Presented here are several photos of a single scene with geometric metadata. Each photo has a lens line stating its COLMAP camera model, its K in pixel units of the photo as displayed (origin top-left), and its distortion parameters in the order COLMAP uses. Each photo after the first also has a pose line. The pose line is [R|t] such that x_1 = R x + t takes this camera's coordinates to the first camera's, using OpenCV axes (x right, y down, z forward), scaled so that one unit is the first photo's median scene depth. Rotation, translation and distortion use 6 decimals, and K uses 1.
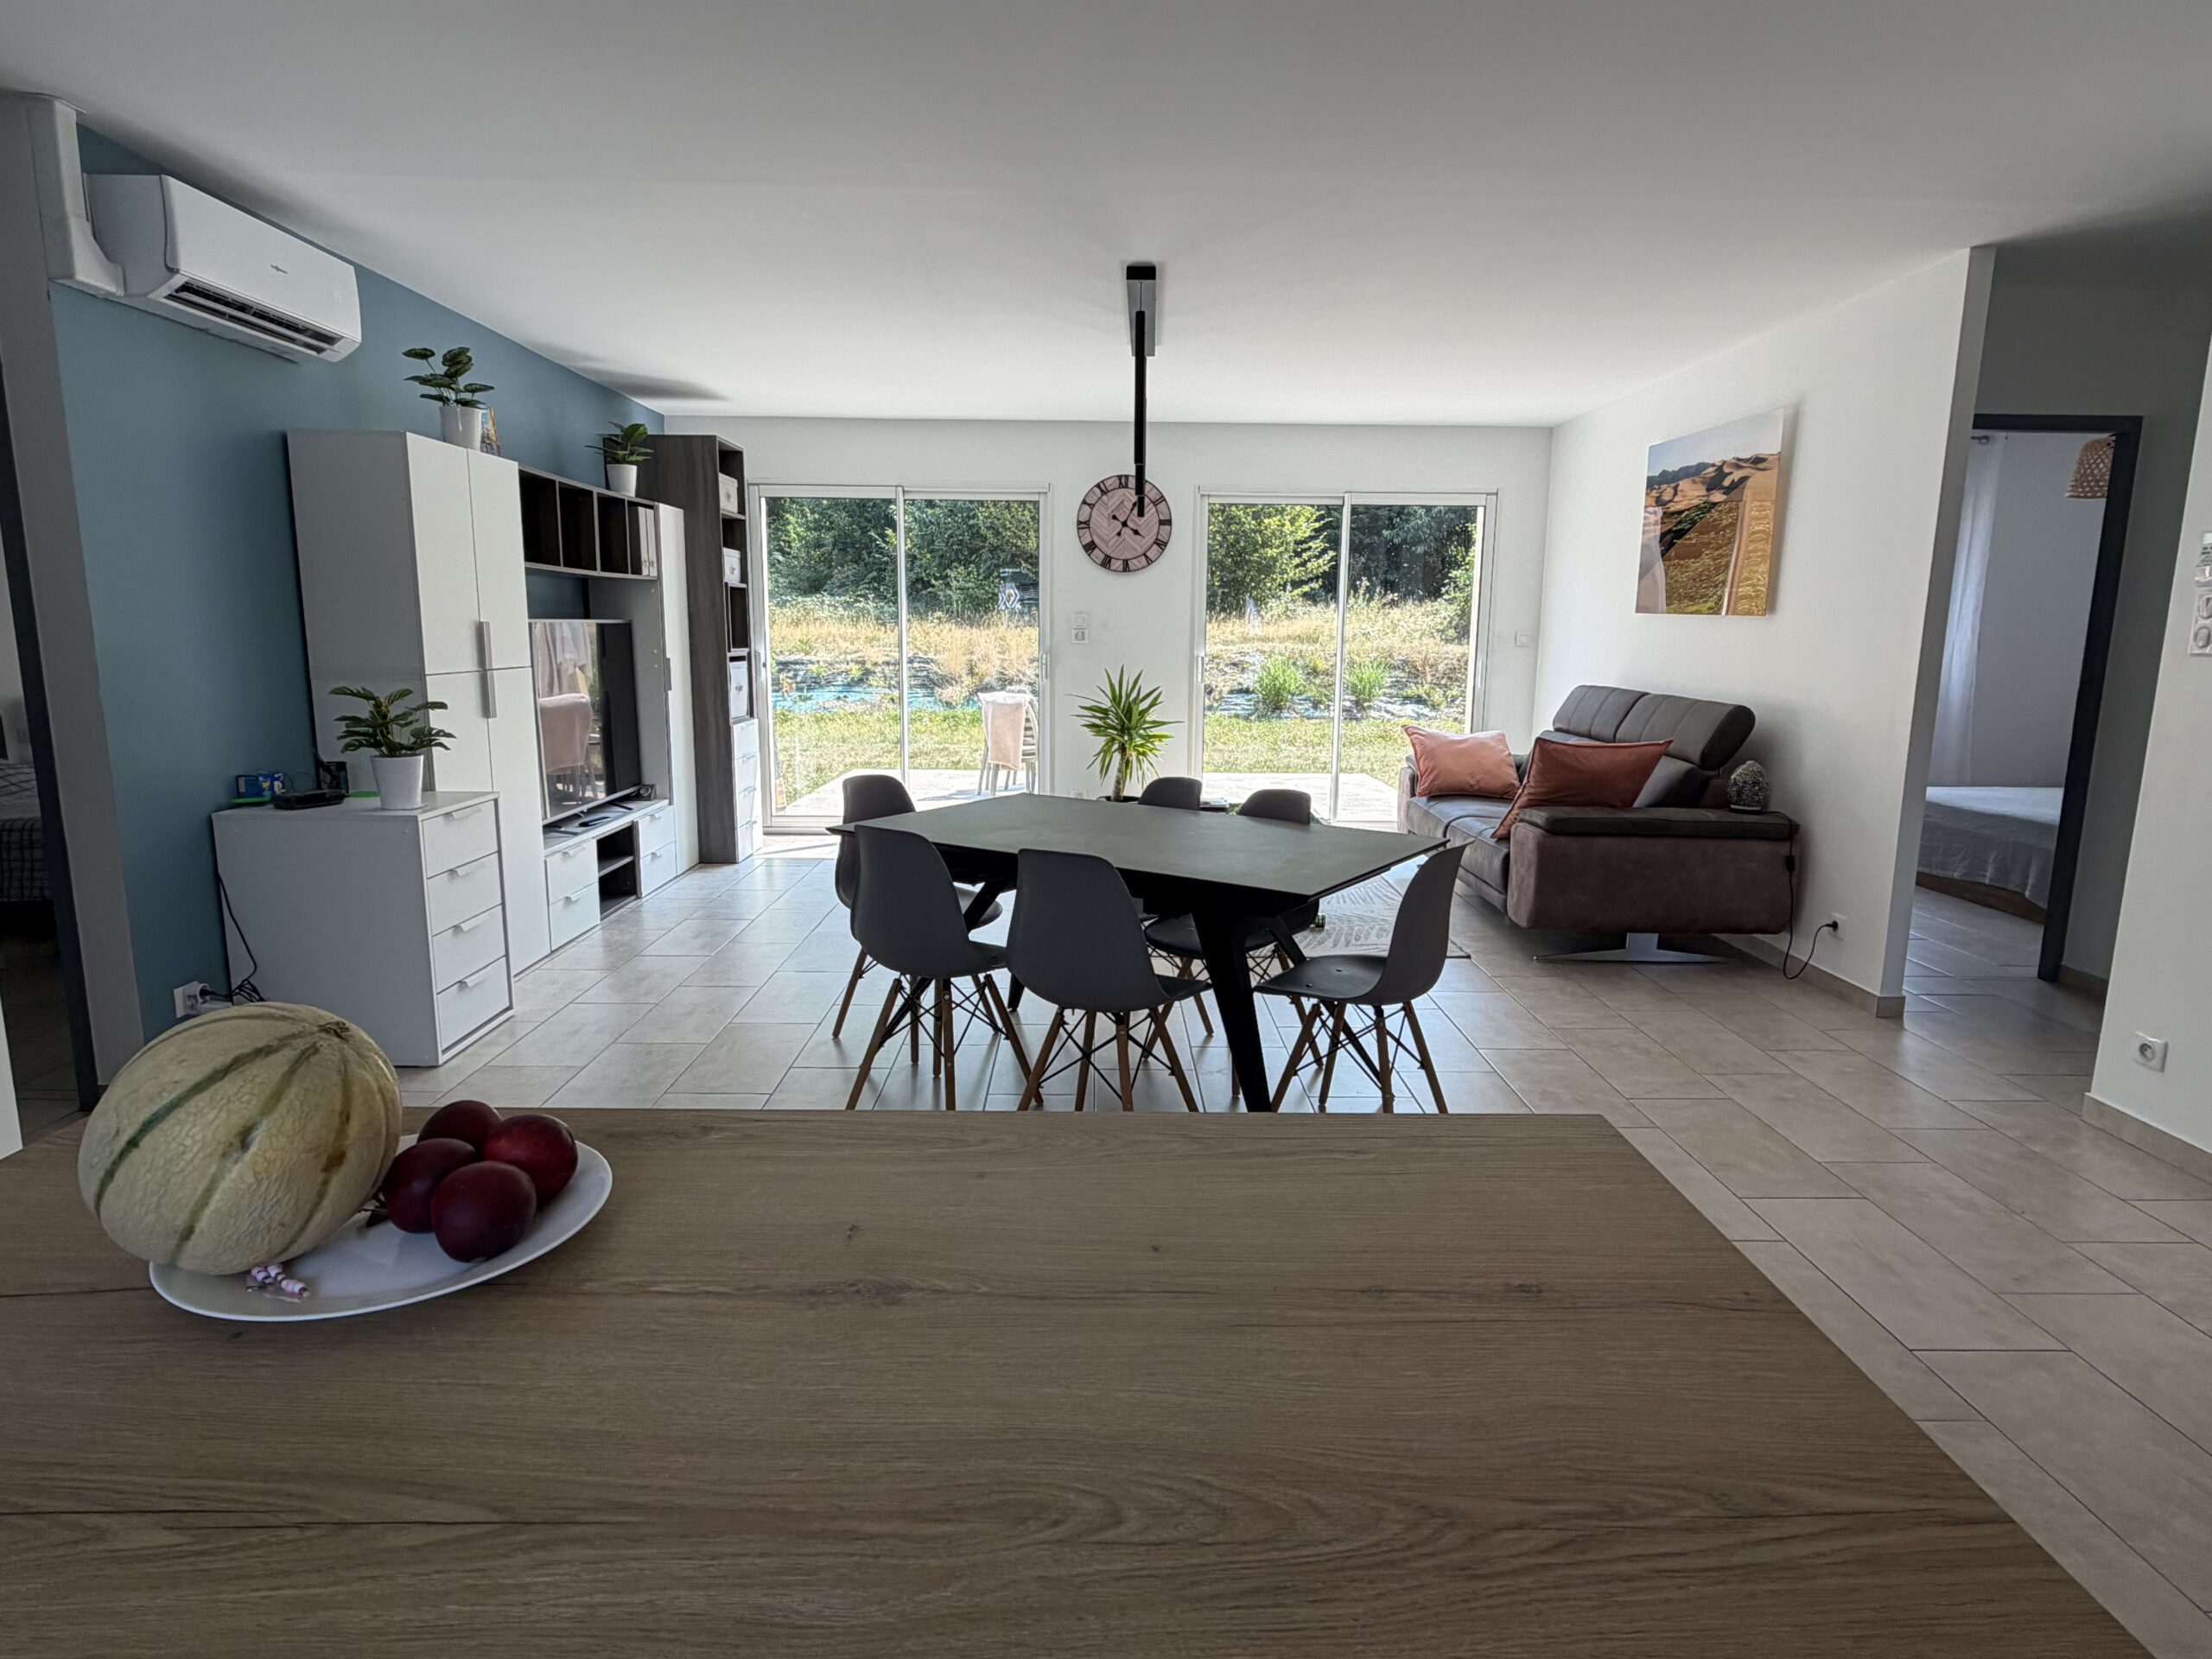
lens RADIAL K [[1227.4, 0, 1106.3], [0, 1227.4, 829.4], [0, 0, 1]] dist [0.001597, 0.000295]
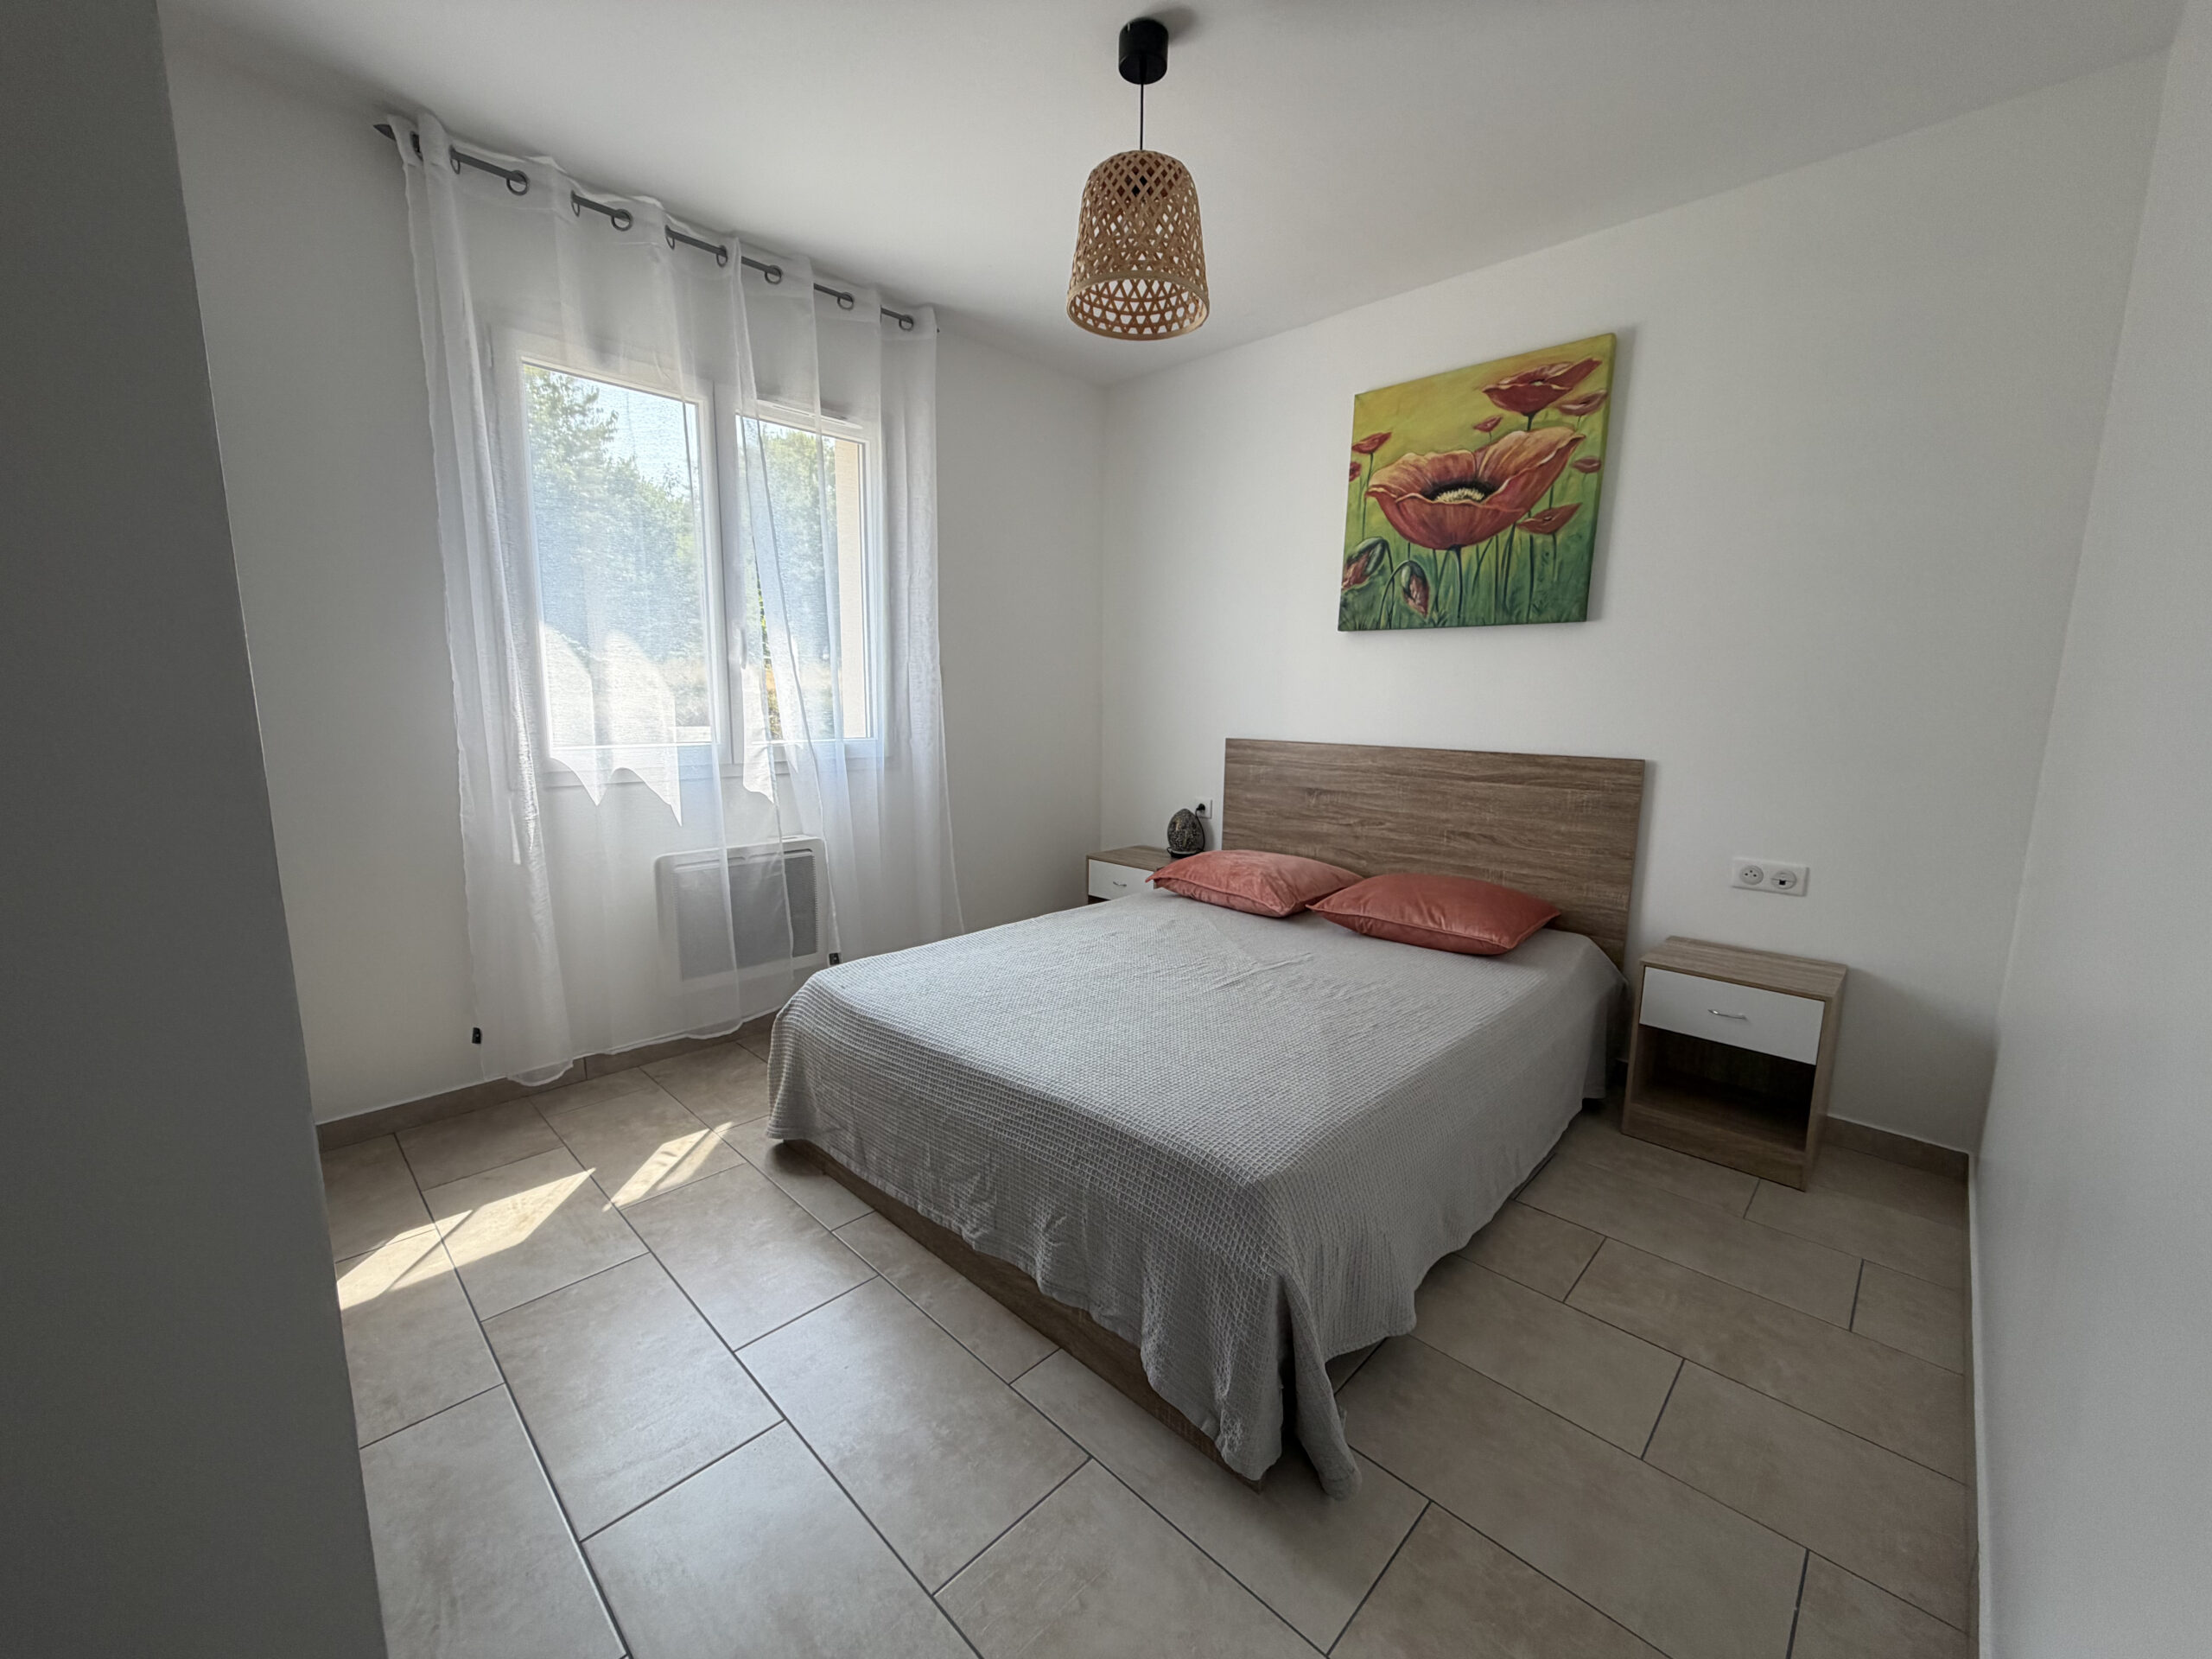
lens RADIAL K [[885.1, 0, 1102.6], [0, 885.1, 829.1], [0, 0, 1]] dist [0.003933, 0.000507]
pose [[0.703235, -0.110494, 0.702318, 0.534264], [0.113119, 0.992655, 0.042906, -0.098696], [-0.701900, 0.049272, 0.710569, 0.756977]]
